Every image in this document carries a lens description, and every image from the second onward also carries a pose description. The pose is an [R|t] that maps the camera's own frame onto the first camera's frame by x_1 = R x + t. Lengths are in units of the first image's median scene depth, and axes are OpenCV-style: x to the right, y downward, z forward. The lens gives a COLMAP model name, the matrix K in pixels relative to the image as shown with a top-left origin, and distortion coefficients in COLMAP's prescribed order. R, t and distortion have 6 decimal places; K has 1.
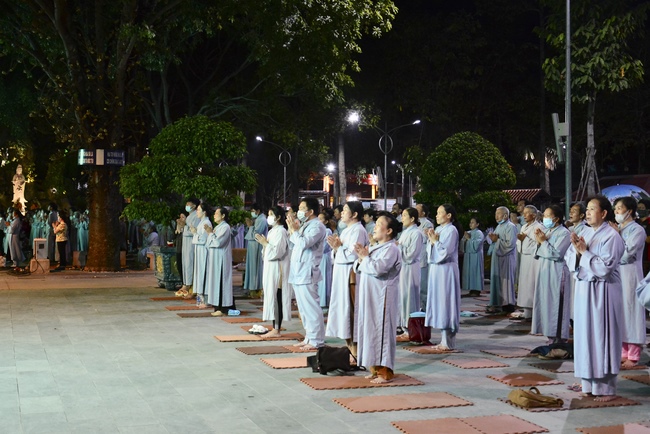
lens RADIAL K [[775.2, 0, 325.0], [0, 775.2, 217.0], [0, 0, 1]] dist [-0.011091, -0.003210]
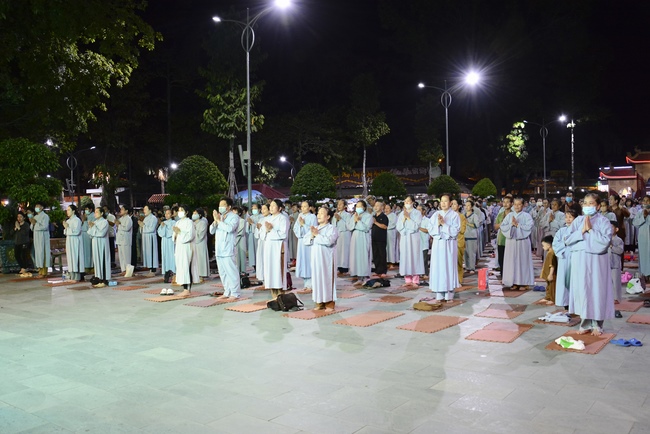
lens RADIAL K [[506.7, 0, 314.2], [0, 506.7, 217.2], [0, 0, 1]] dist [-0.083912, 0.012016]
pose [[0.851062, -0.033062, 0.524023, -0.126179], [0.027000, 0.999451, 0.019208, -0.000613], [-0.524370, -0.002198, 0.851488, 0.029422]]
